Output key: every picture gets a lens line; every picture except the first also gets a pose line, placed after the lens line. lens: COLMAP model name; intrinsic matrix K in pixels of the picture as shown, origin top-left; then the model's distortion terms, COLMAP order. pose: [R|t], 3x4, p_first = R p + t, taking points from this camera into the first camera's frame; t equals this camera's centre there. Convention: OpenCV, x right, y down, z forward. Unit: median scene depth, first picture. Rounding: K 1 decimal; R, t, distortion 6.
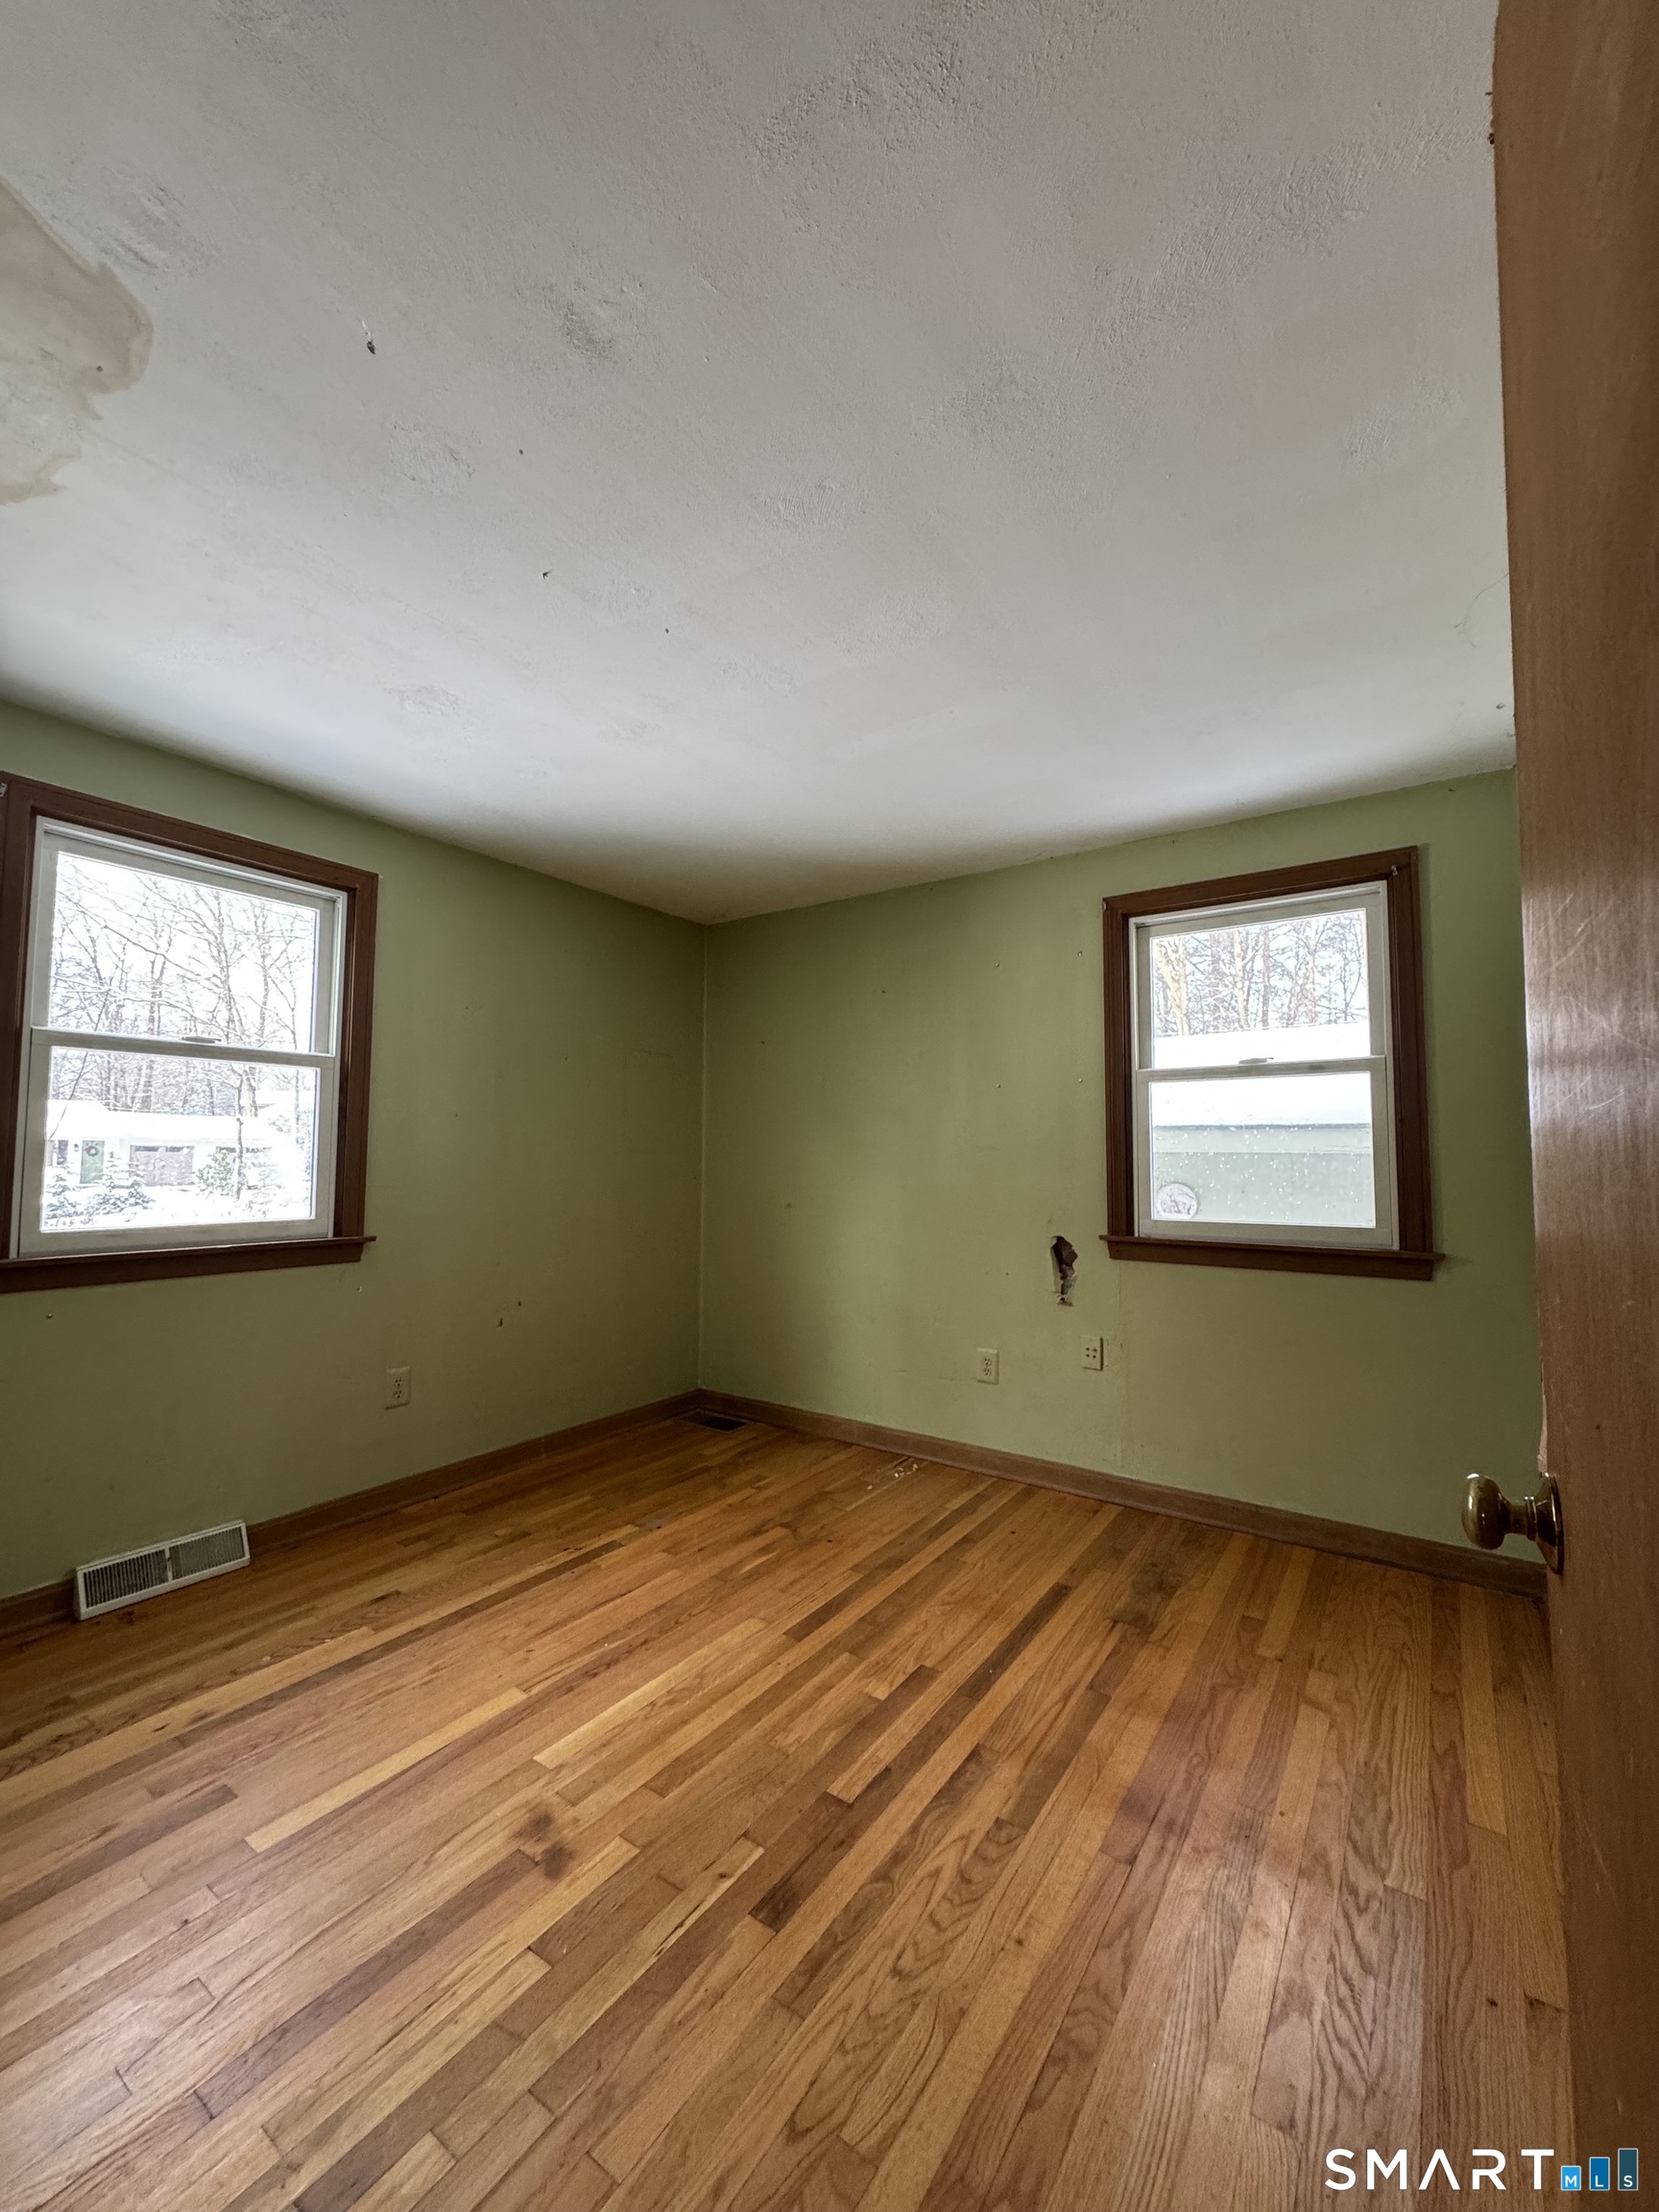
lens RADIAL K [[873.9, 0, 829.5], [0, 873.9, 1106.0], [0, 0, 1]] dist [-0.000249, 0.000360]
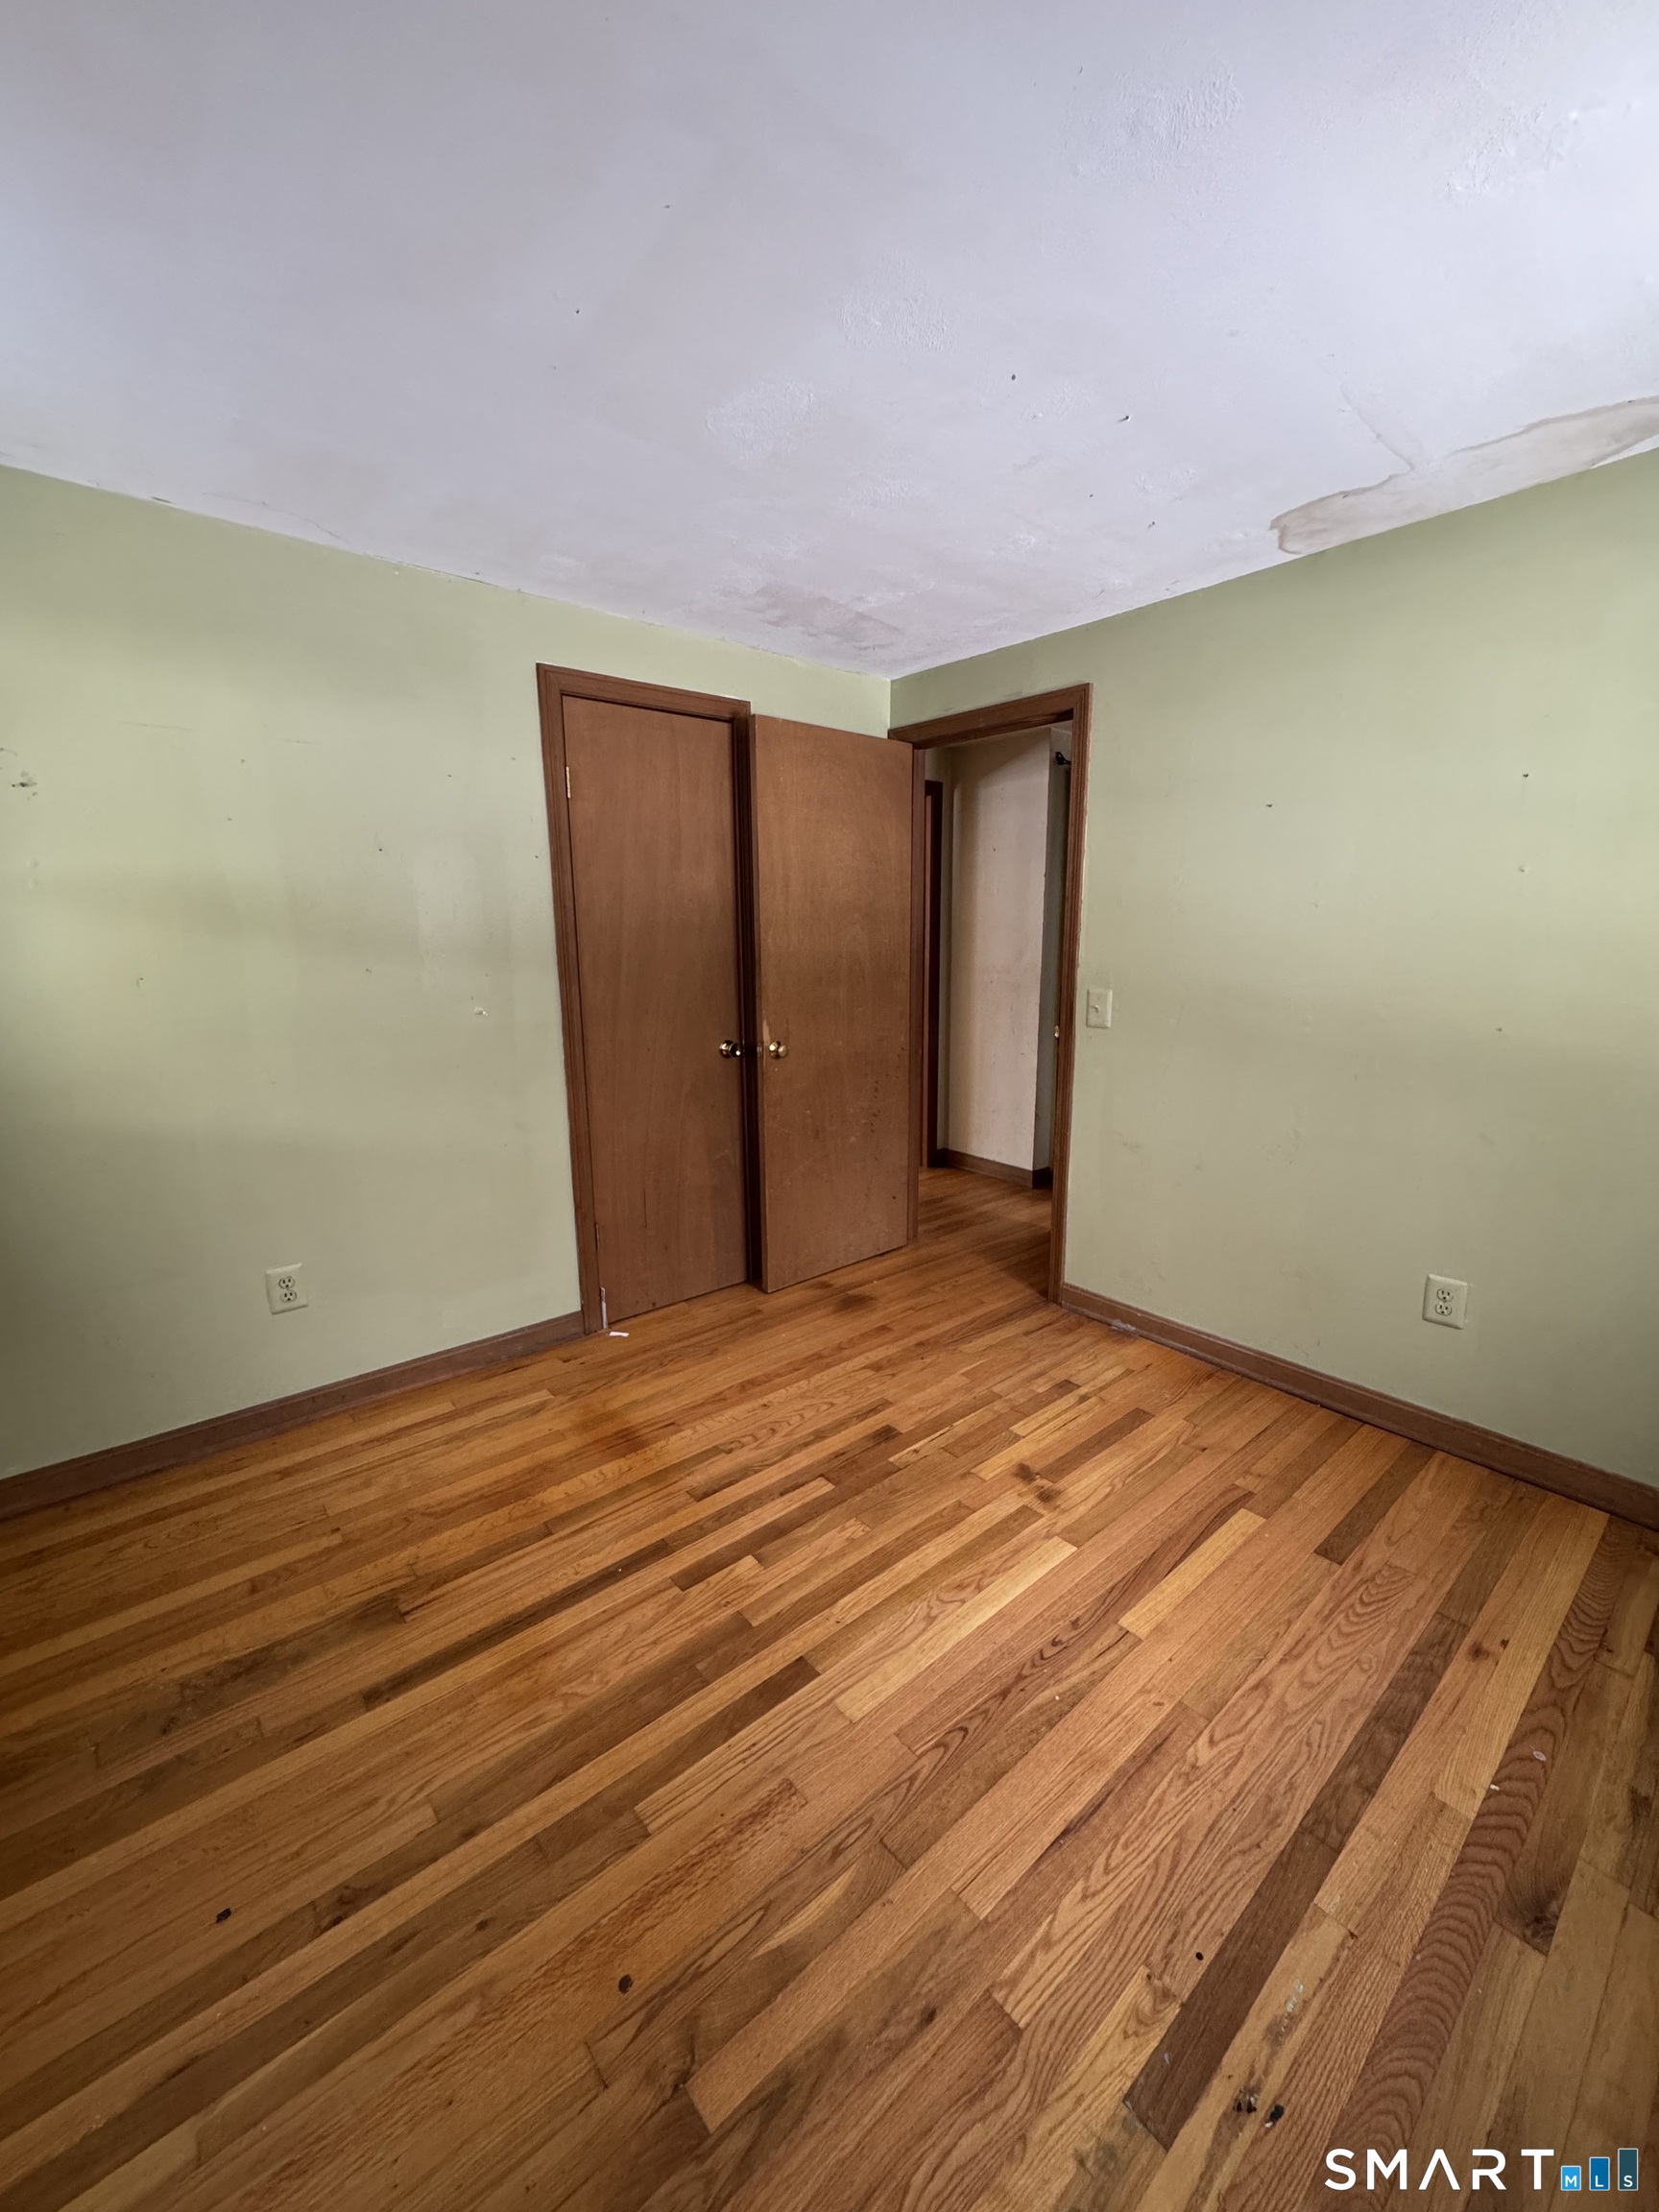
lens RADIAL K [[873.9, 0, 829.5], [0, 873.9, 1106.0], [0, 0, 1]] dist [-0.000249, 0.000360]
pose [[-0.966282, -0.053350, 0.251898, -0.253713], [-0.017794, 0.989796, 0.141374, 0.021768], [-0.256870, 0.132124, -0.957372, 1.865446]]
